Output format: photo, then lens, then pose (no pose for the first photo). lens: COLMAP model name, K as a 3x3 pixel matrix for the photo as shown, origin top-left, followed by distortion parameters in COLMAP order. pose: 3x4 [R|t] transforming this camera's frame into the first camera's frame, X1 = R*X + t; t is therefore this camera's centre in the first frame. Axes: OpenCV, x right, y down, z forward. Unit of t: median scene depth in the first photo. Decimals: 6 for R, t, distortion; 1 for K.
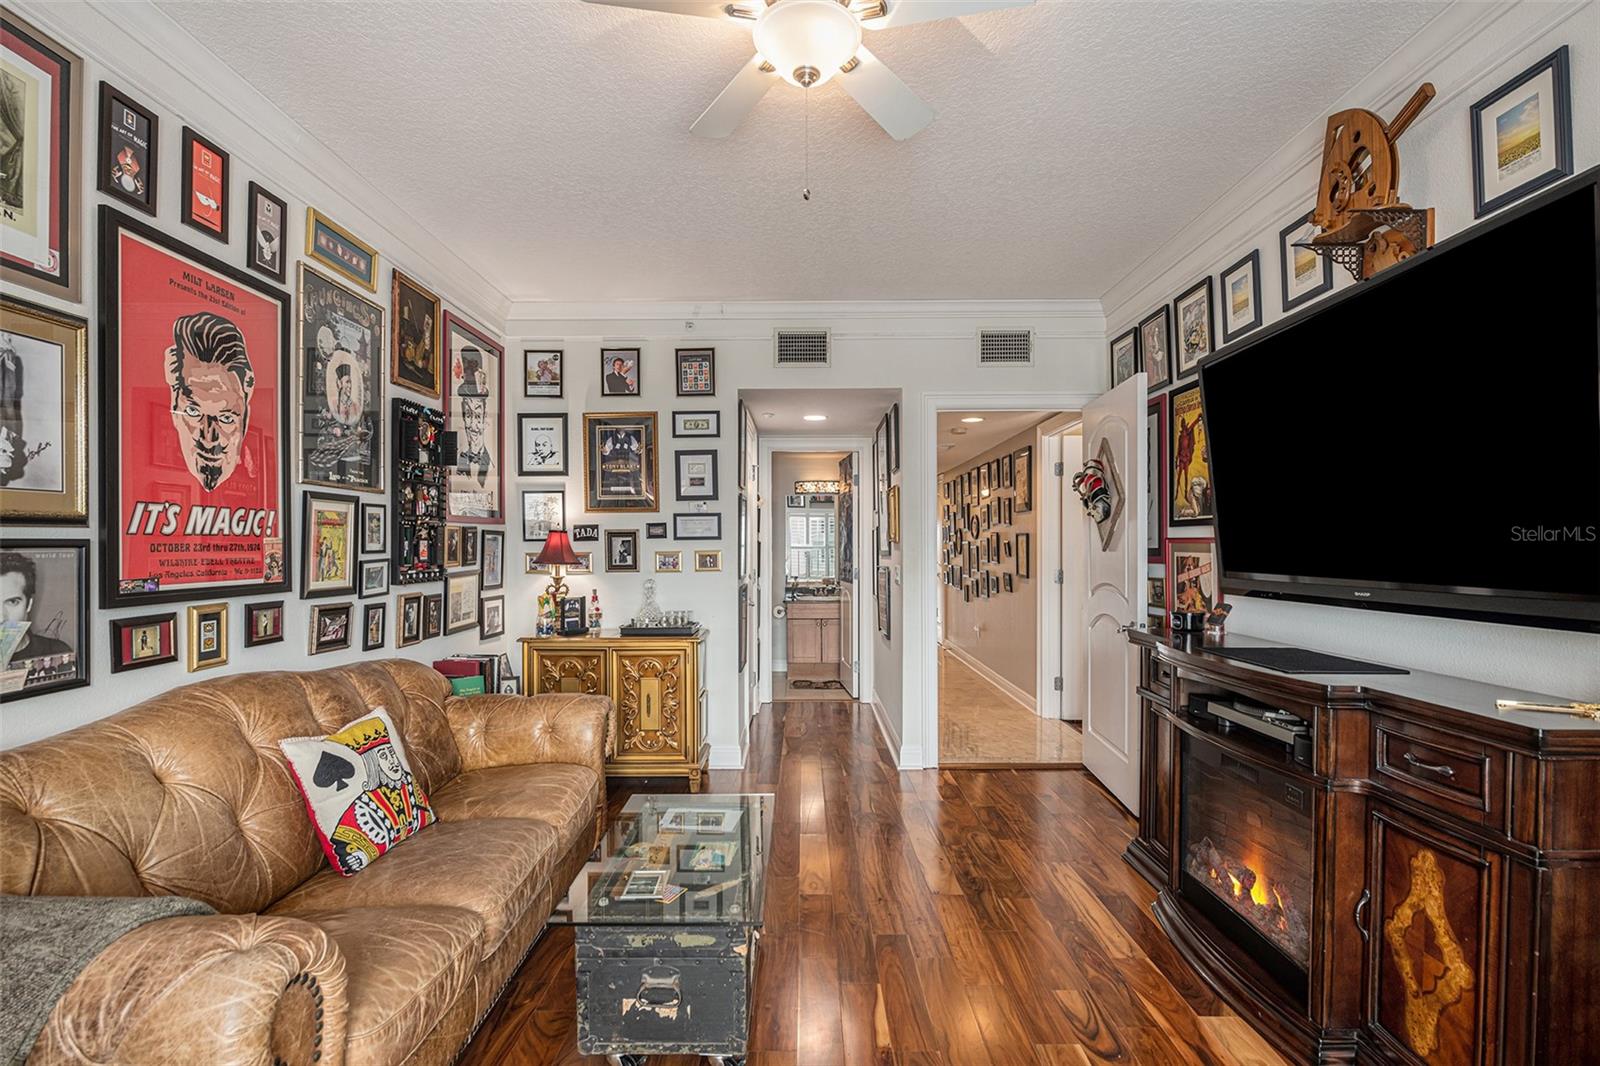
lens RADIAL K [[753.8, 0, 793.7], [0, 753.8, 543.1], [0, 0, 1]] dist [-0.004408, -0.000544]
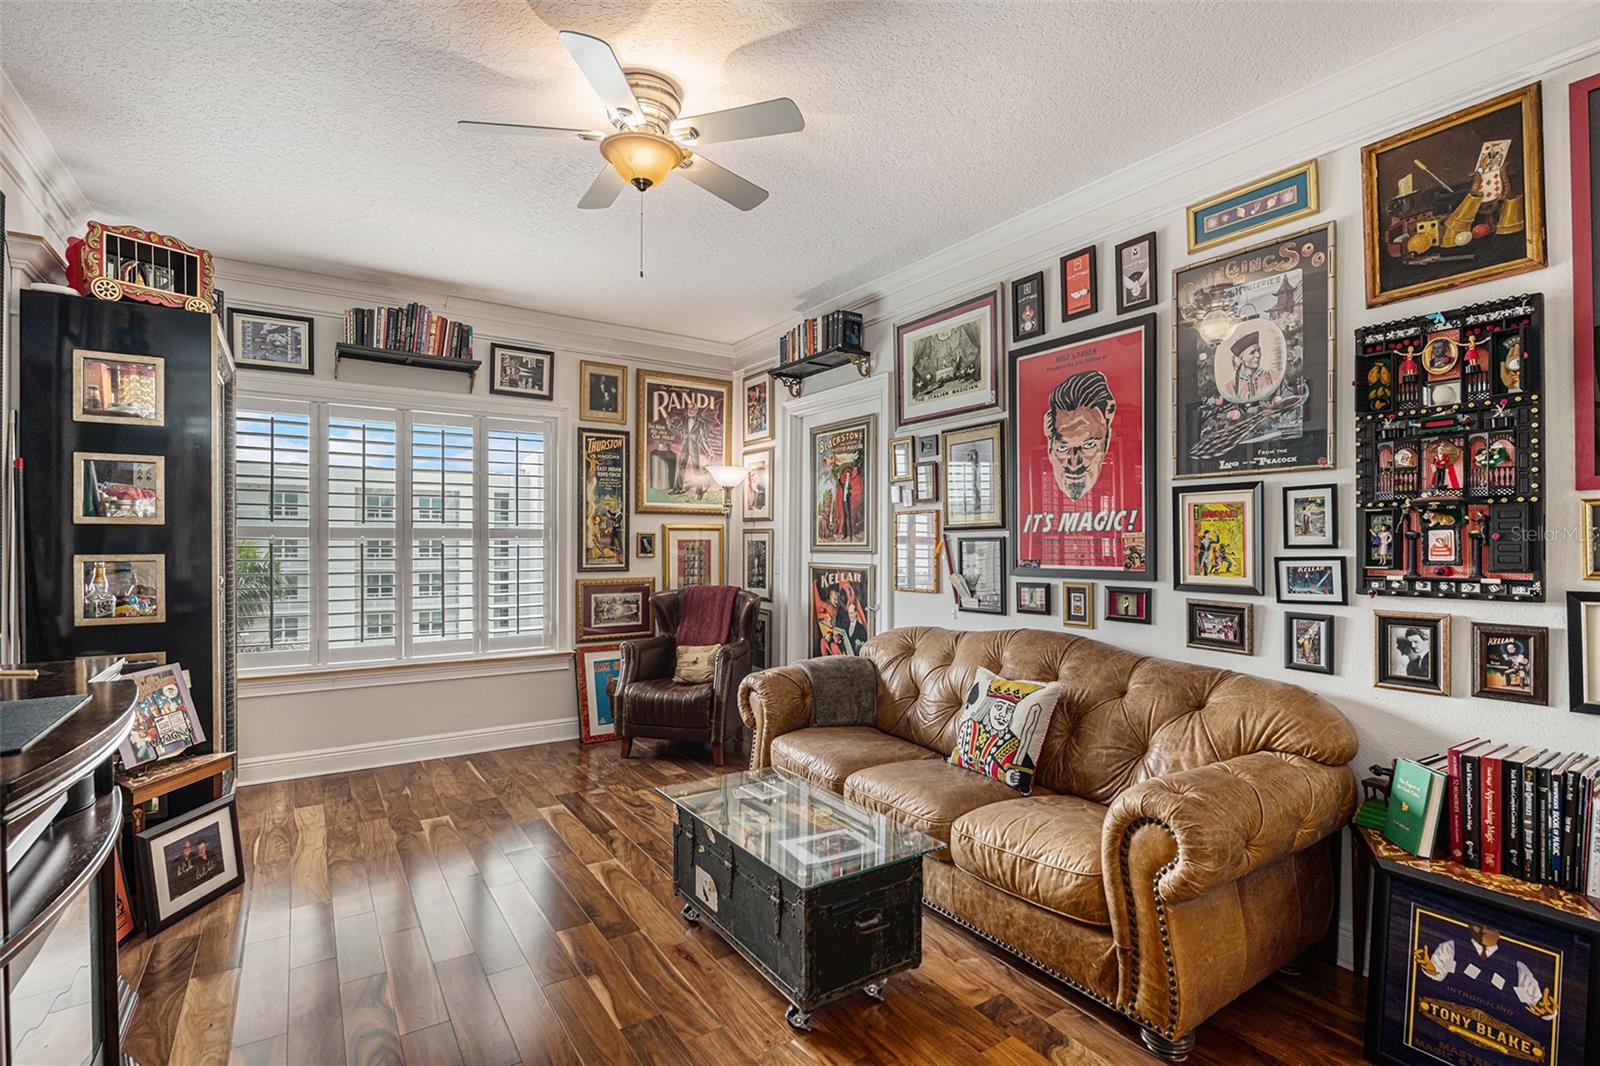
lens RADIAL K [[753.8, 0, 792.3], [0, 753.8, 537.9], [0, 0, 1]] dist [-0.004408, -0.000544]
pose [[-0.829466, -0.004144, -0.558542, 0.403114], [0.001204, 0.999957, -0.009207, 0.010996], [0.558556, -0.008310, -0.829425, 1.682602]]
